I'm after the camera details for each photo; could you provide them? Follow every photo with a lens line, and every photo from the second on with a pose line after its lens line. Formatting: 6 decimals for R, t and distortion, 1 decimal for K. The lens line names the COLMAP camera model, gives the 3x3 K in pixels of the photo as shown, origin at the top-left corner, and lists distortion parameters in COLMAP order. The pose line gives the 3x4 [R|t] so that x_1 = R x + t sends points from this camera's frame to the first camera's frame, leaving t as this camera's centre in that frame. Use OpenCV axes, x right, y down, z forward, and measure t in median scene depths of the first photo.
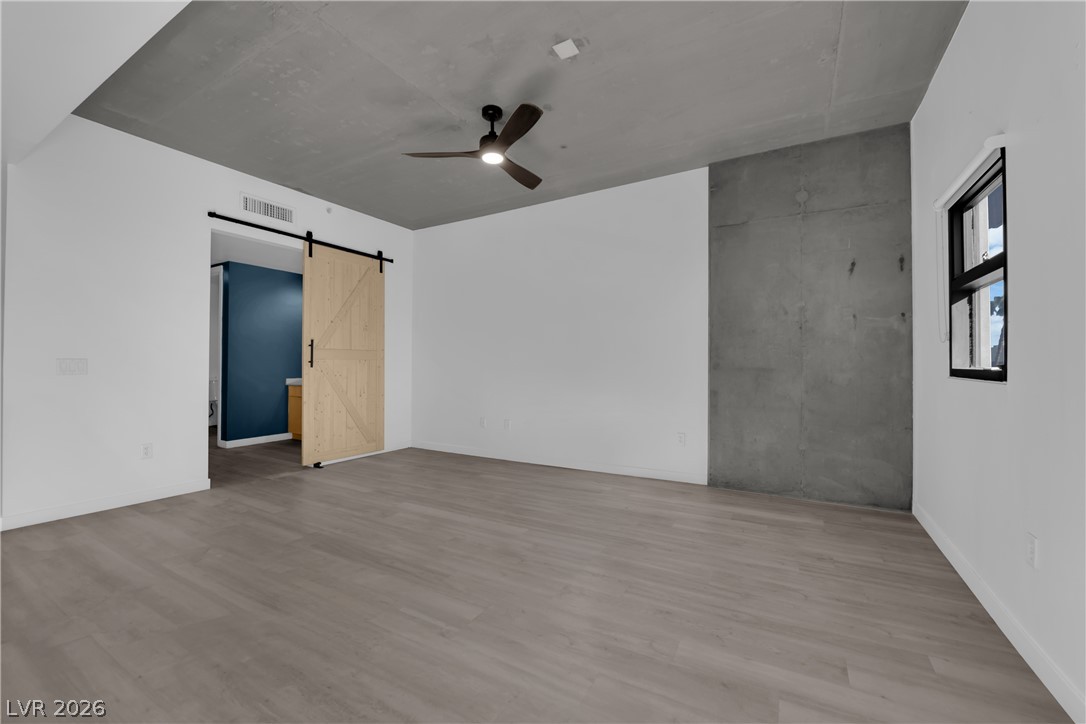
lens RADIAL K [[438.1, 0, 541.3], [0, 438.1, 361.1], [0, 0, 1]] dist [-0.010610, -0.002678]
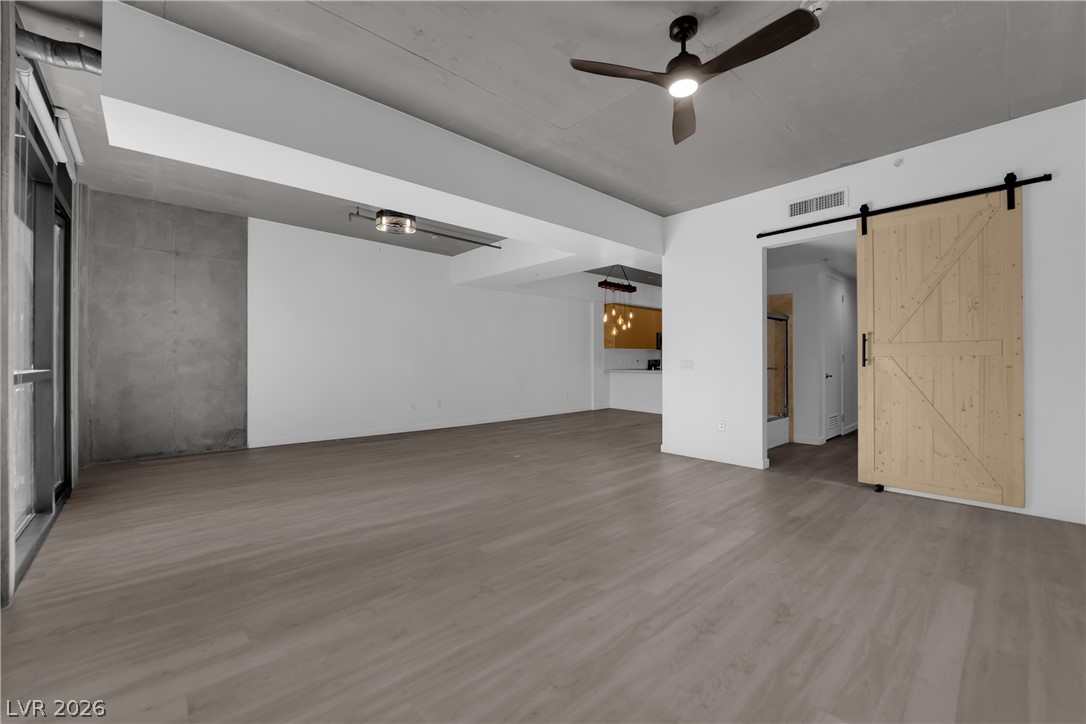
lens RADIAL K [[438.1, 0, 544.7], [0, 438.1, 360.4], [0, 0, 1]] dist [-0.010610, -0.002678]
pose [[-0.300148, -0.007876, -0.953860, 0.587484], [0.008549, 0.999904, -0.010947, 0.008355], [0.953854, -0.011440, -0.300052, 0.867136]]
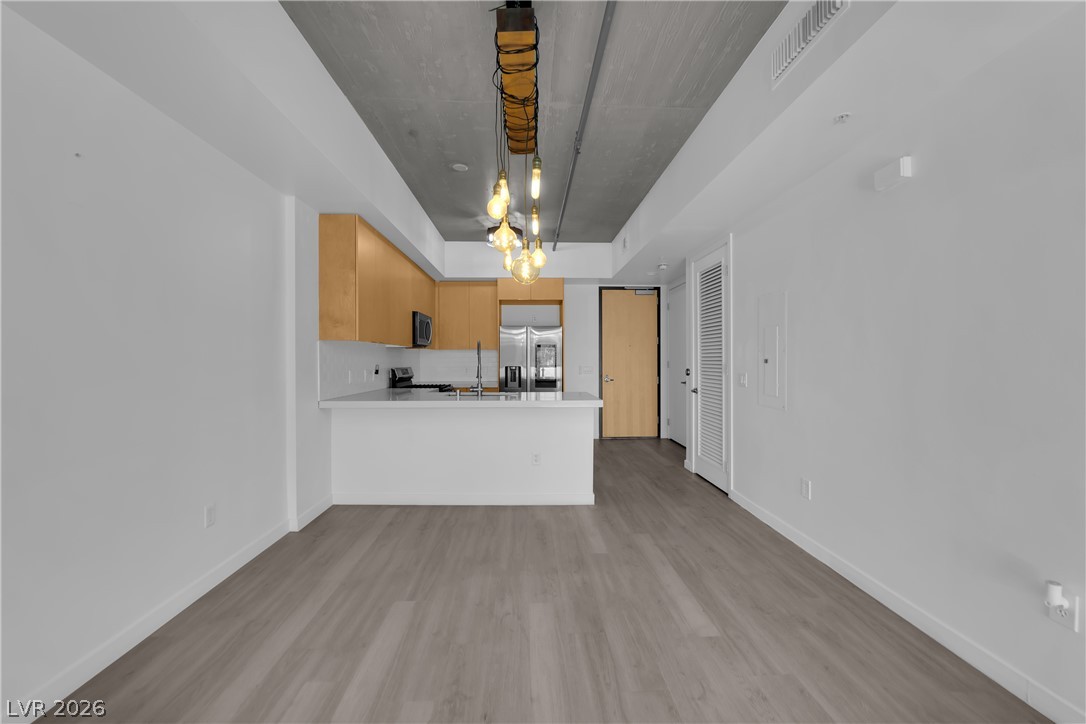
lens RADIAL K [[438.1, 0, 542.8], [0, 438.1, 364.6], [0, 0, 1]] dist [-0.010610, -0.002678]
pose [[0.533816, -0.000689, -0.845600, -1.142299], [0.014574, 0.999859, 0.008386, -0.044533], [0.845475, -0.016800, 0.533751, 0.283032]]
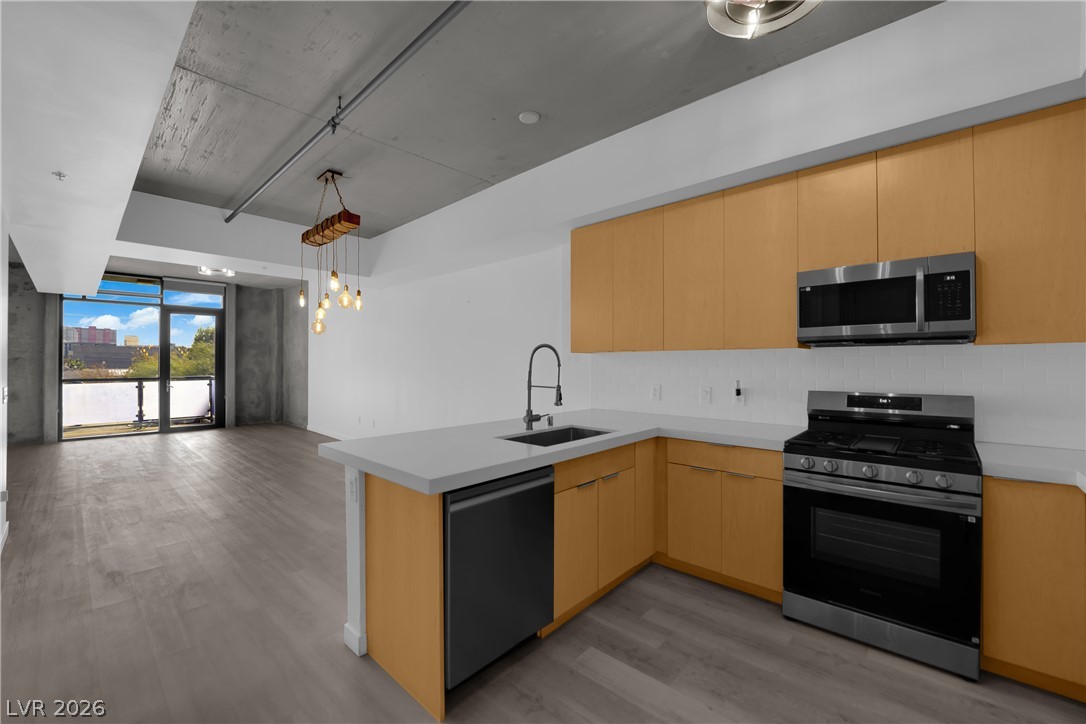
lens RADIAL K [[438.1, 0, 539.8], [0, 438.1, 362.8], [0, 0, 1]] dist [-0.010610, -0.002678]
pose [[-0.975954, -0.008625, 0.217807, -2.349772], [-0.011297, 0.999875, -0.011025, -0.061646], [-0.217685, -0.013220, -0.975930, 1.463028]]
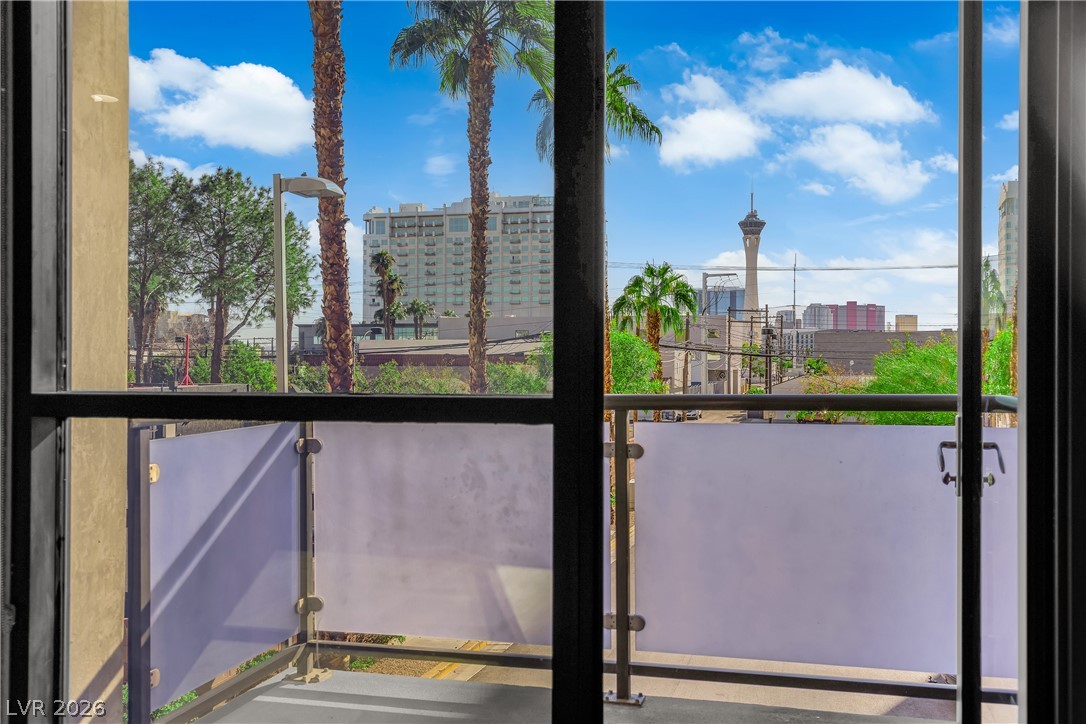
lens RADIAL K [[1028.2, 0, 545.2], [0, 1028.2, 365.1], [0, 0, 1]] dist [0.033032, 0.000000]
pose [[-0.255937, -0.008280, 0.966658, -0.487186], [-0.013472, 0.999897, 0.004998, -0.009857], [-0.966600, -0.011744, -0.256022, -0.157465]]
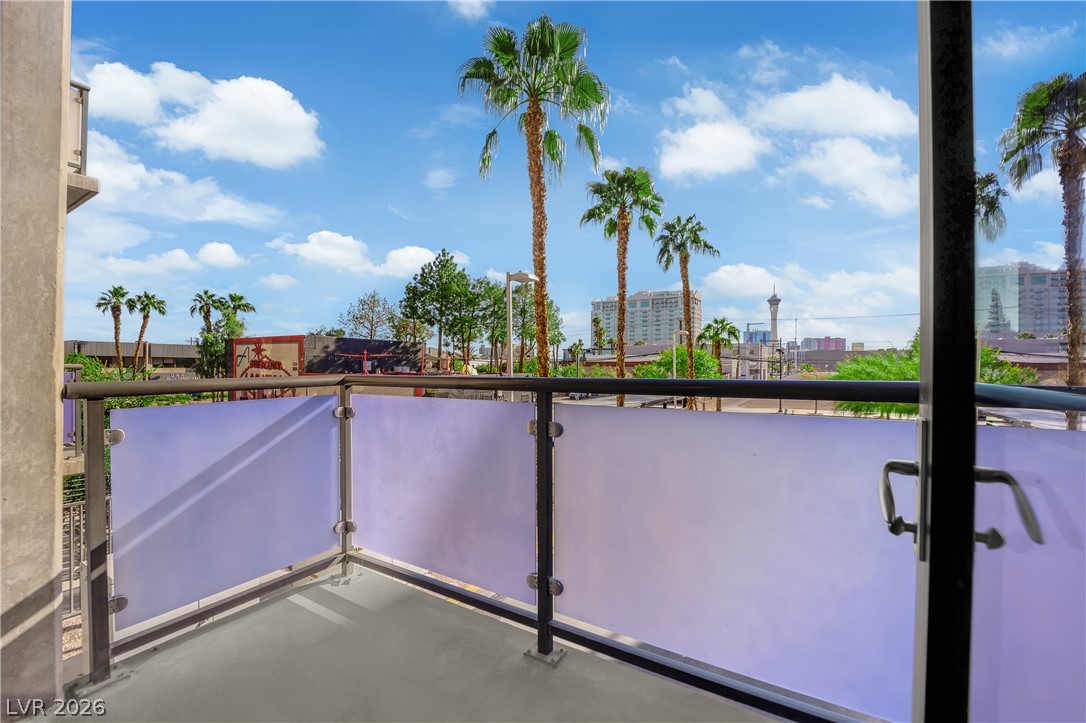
lens RADIAL K [[442.5, 0, 544.7], [0, 442.5, 362.3], [0, 0, 1]] dist [-0.003347, -0.000330]
pose [[0.021565, 0.000611, 0.999767, -0.018463], [-0.015654, 0.999877, -0.000274, 0.006759], [-0.999645, -0.015645, 0.021572, -0.490311]]
